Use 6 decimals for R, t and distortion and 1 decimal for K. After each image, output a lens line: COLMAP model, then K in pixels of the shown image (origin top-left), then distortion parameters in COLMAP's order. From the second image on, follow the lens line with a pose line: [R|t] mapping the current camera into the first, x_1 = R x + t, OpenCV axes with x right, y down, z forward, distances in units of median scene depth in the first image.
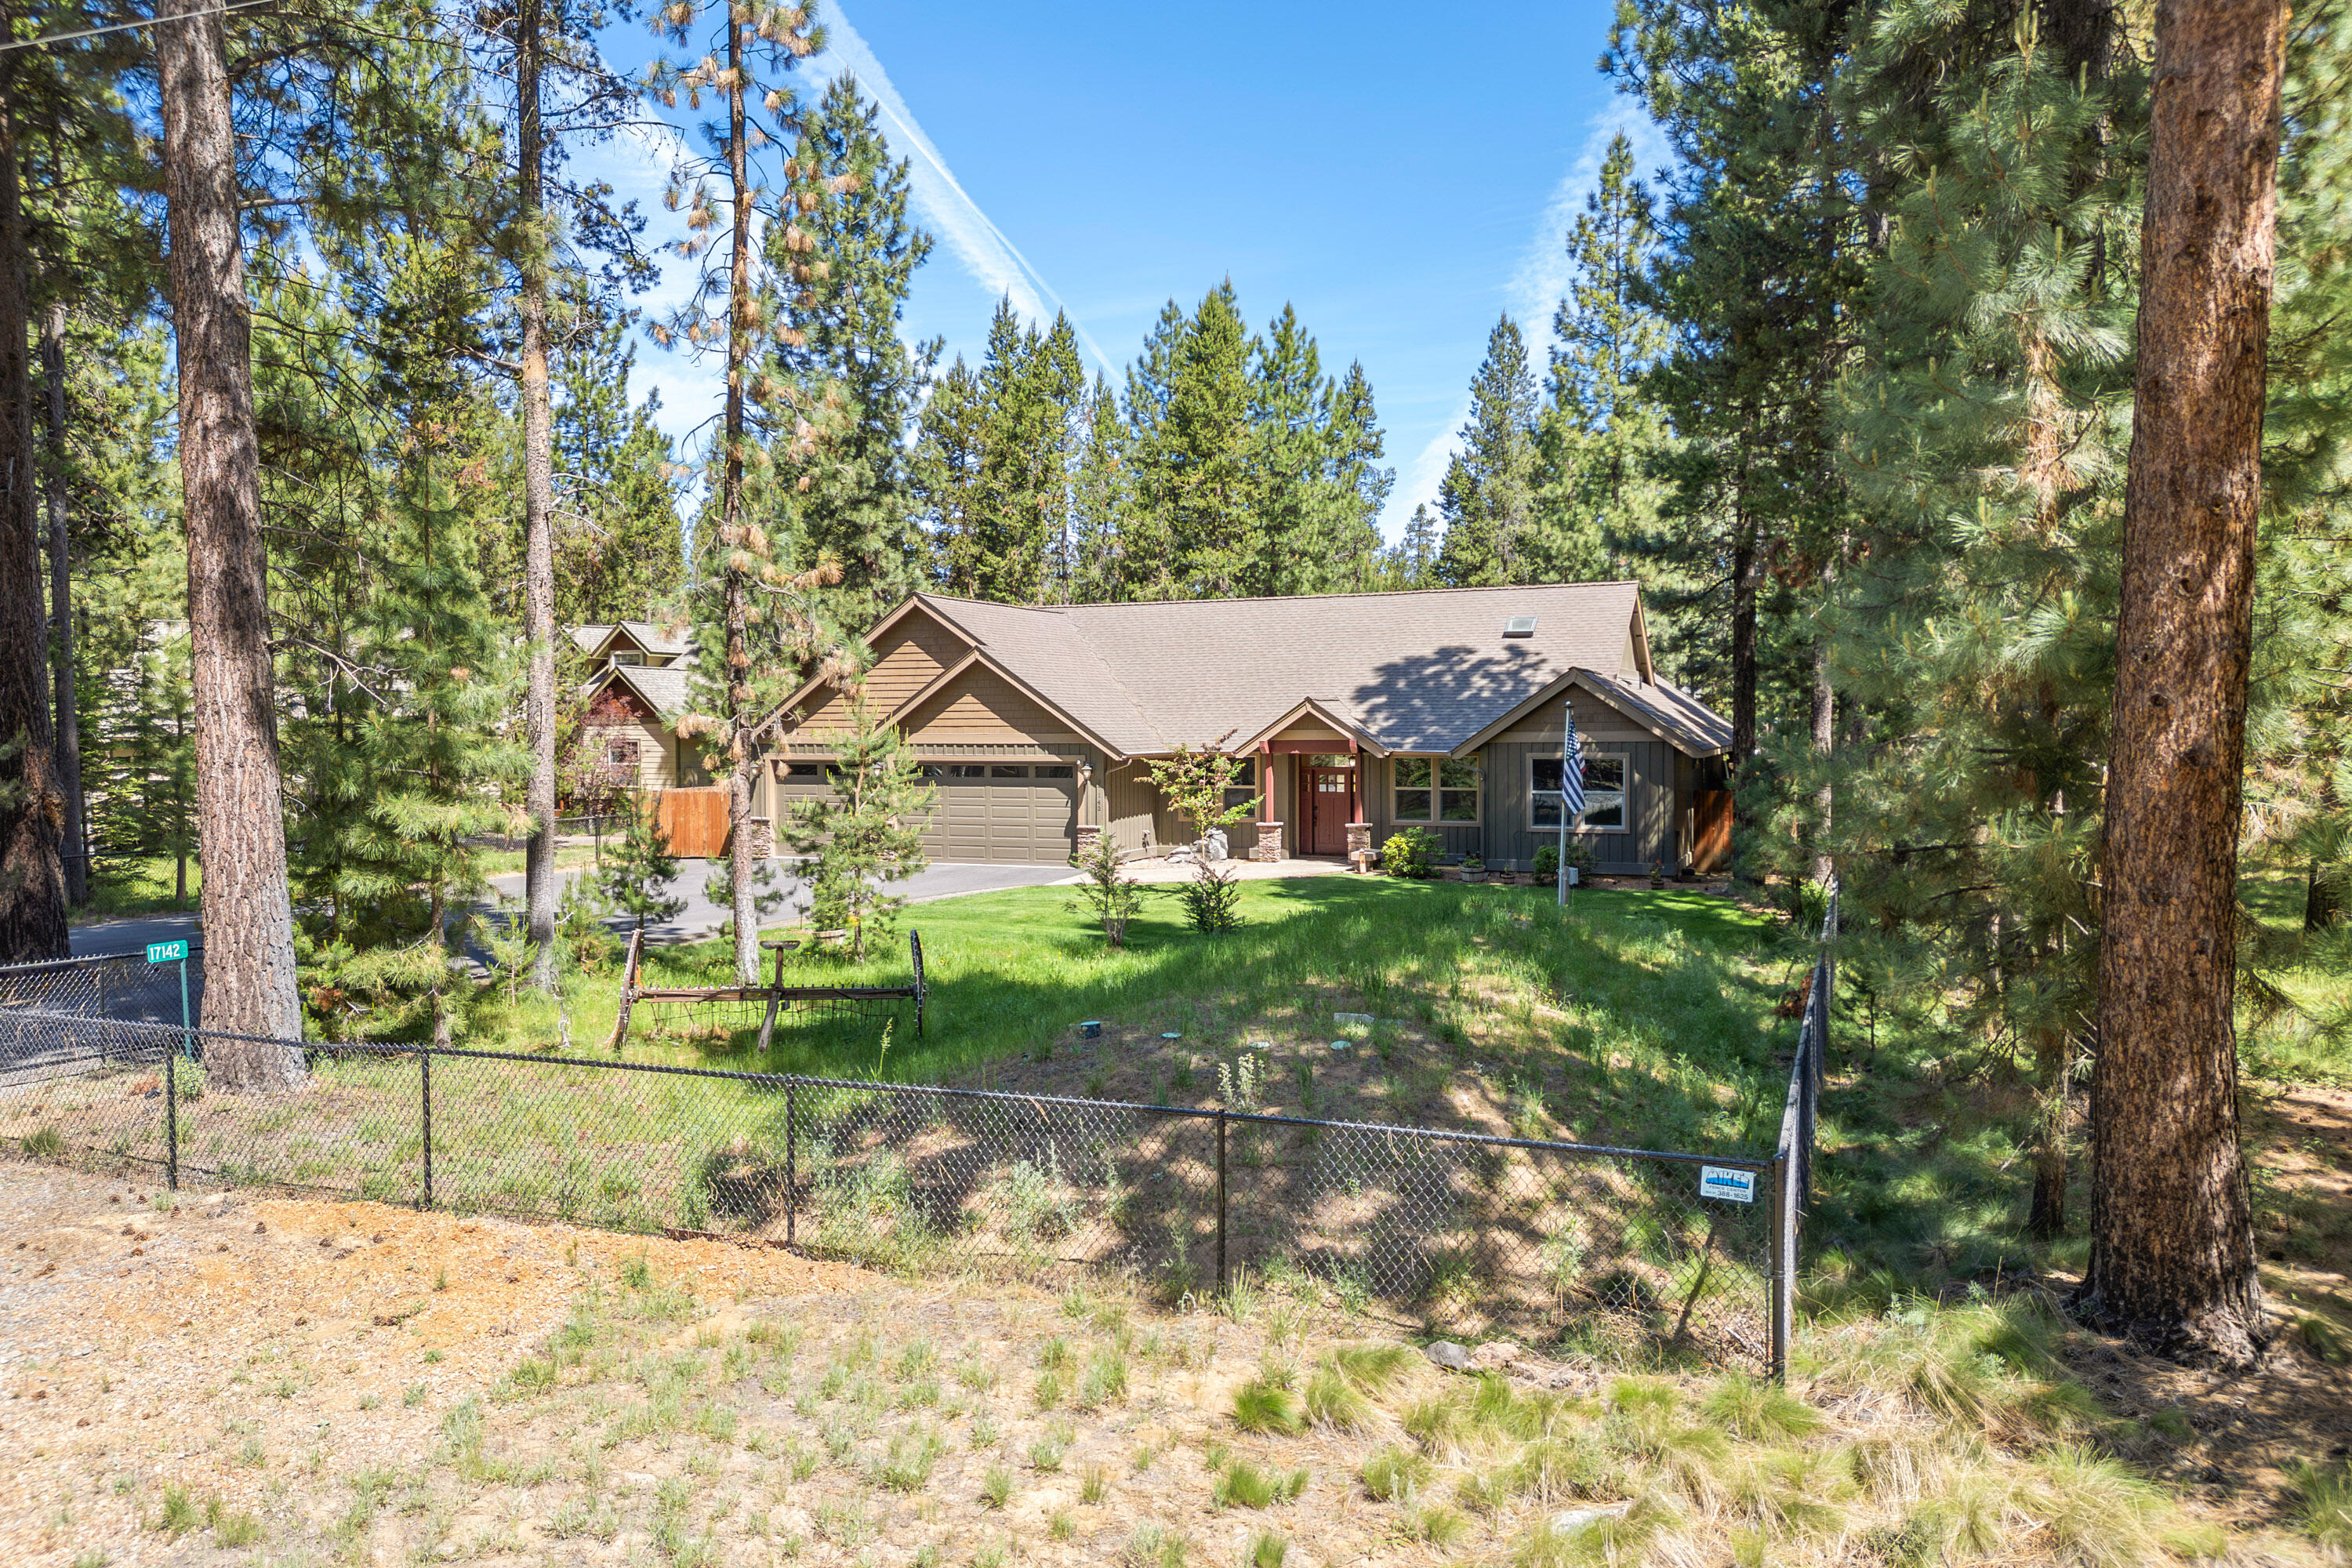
lens RADIAL K [[1605.5, 0, 1186.1], [0, 1605.5, 795.7], [0, 0, 1]] dist [0.001908, 0.000104]
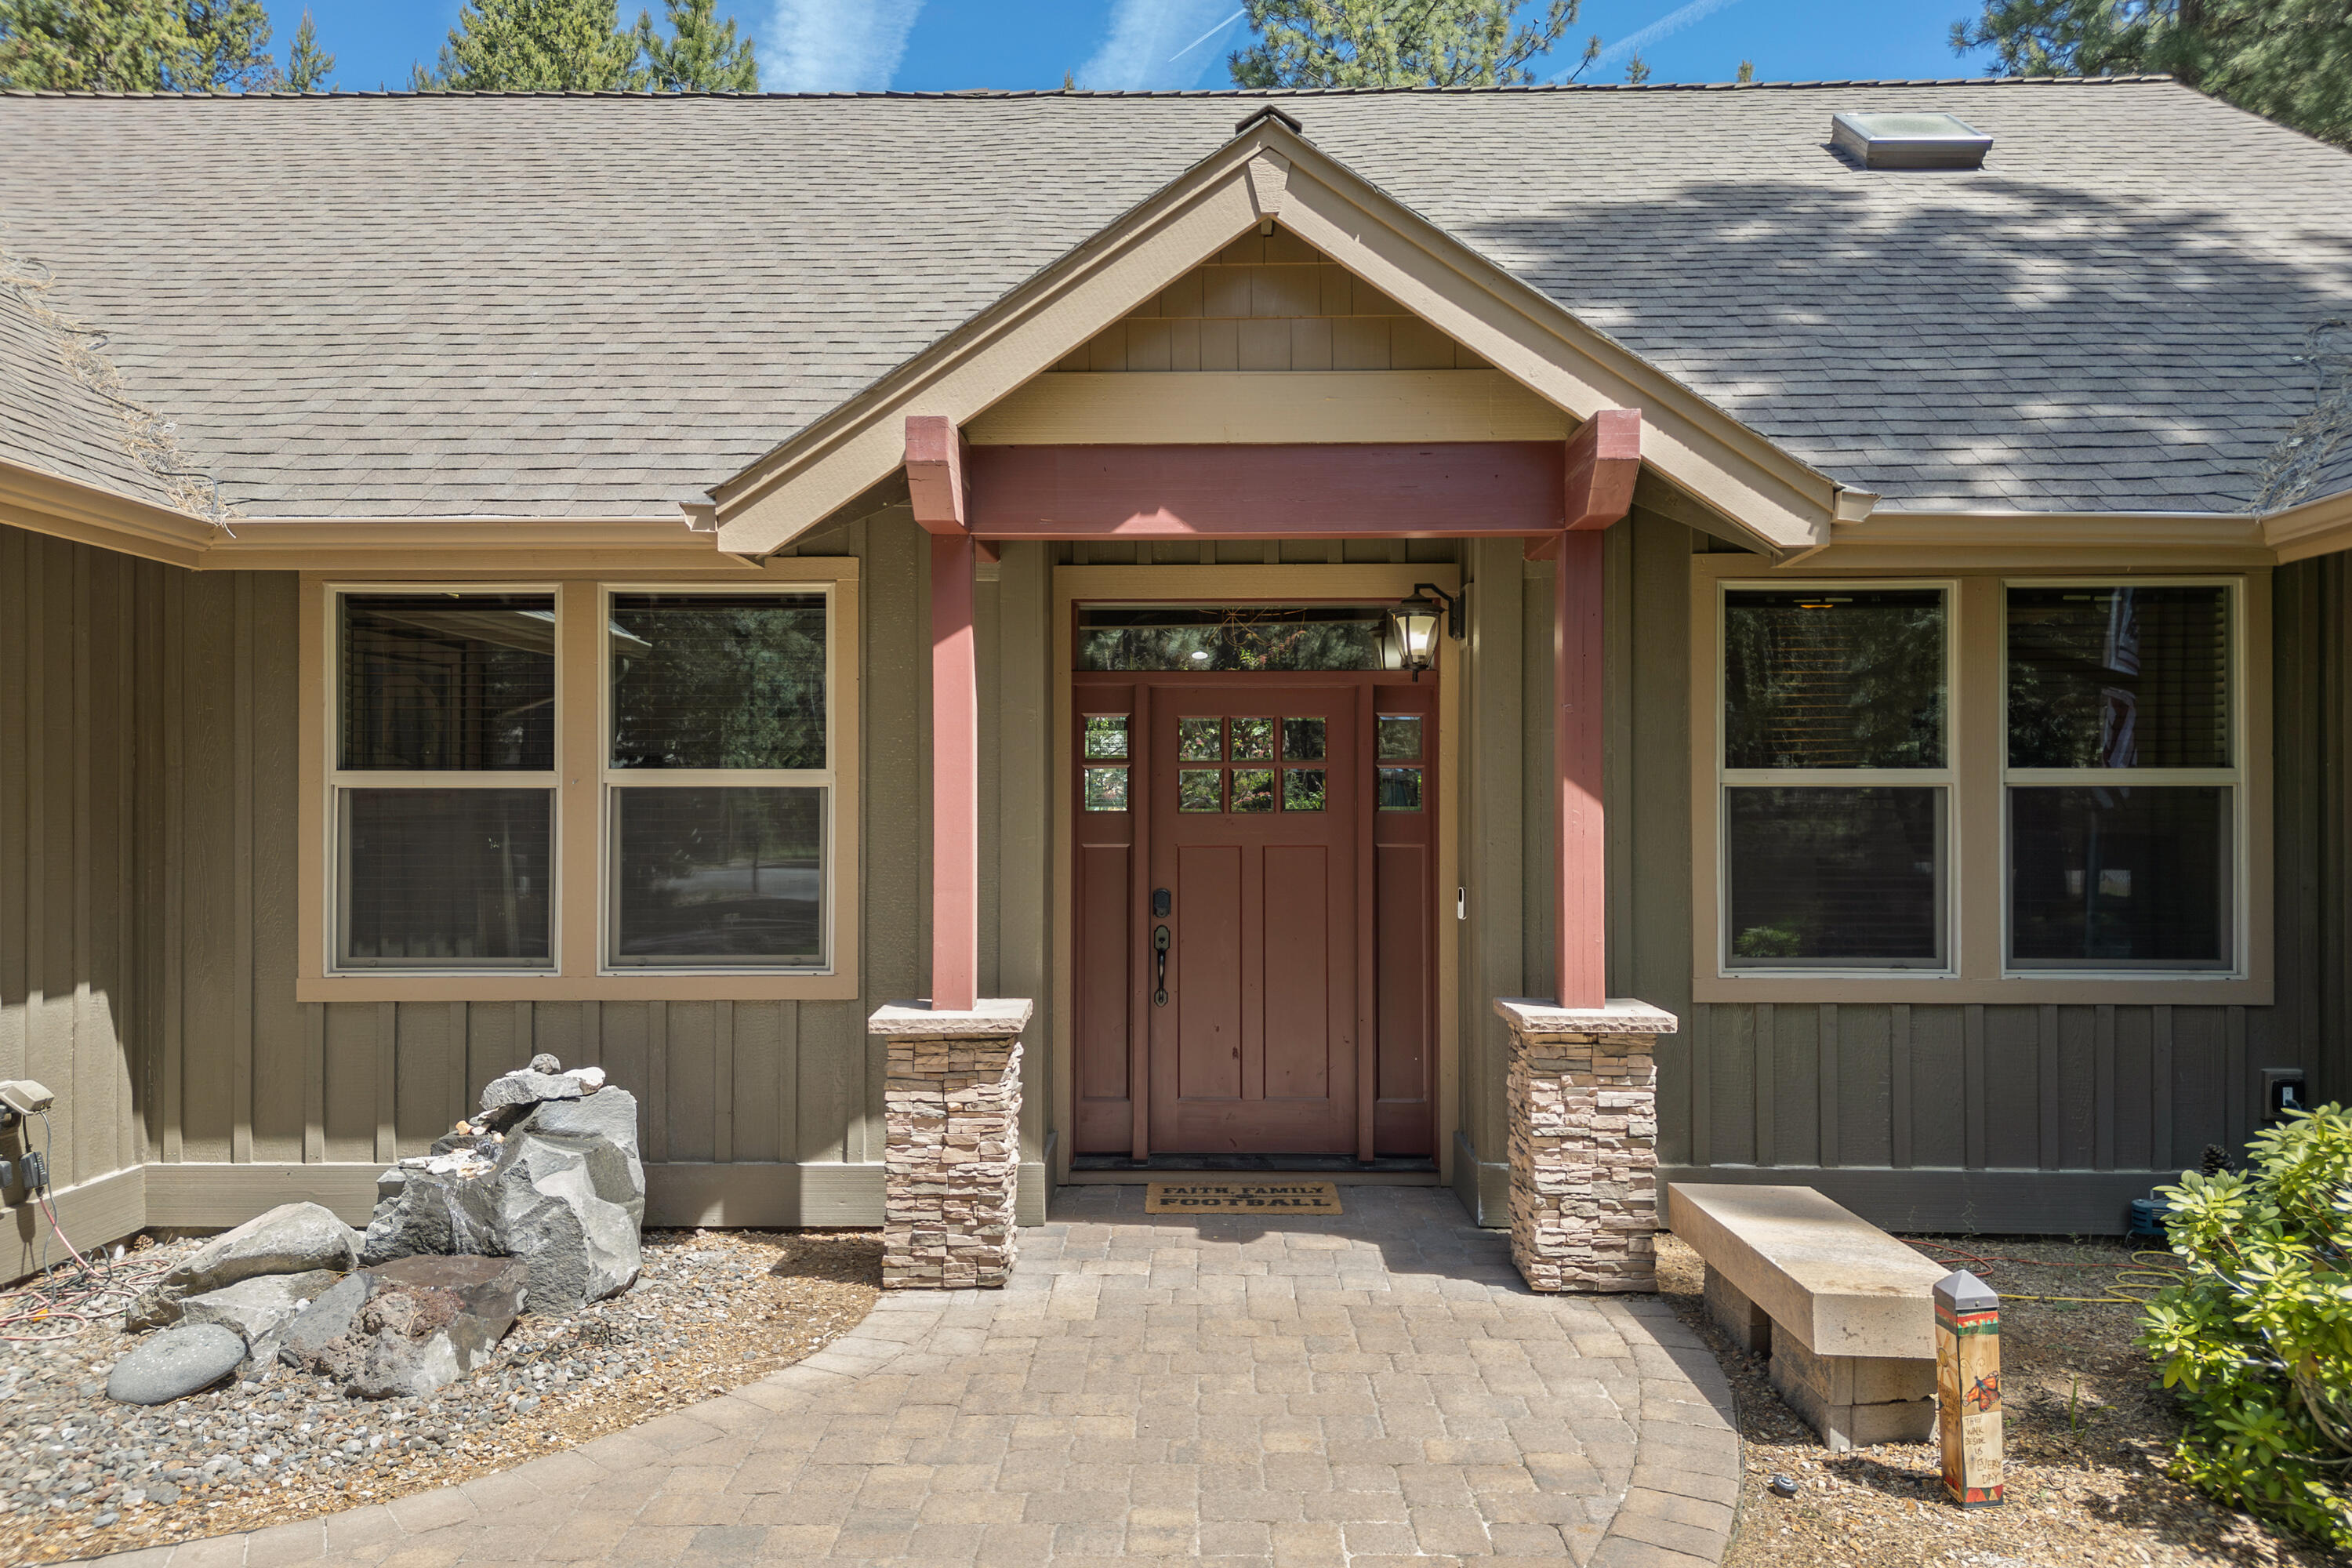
lens RADIAL K [[1605.5, 0, 1186.1], [0, 1605.5, 795.7], [0, 0, 1]] dist [0.001908, 0.000104]
pose [[0.922518, 0.007265, 0.385885, 0.014898], [0.003892, 0.999597, -0.028124, 0.001822], [-0.385934, 0.027447, 0.922118, 0.859298]]
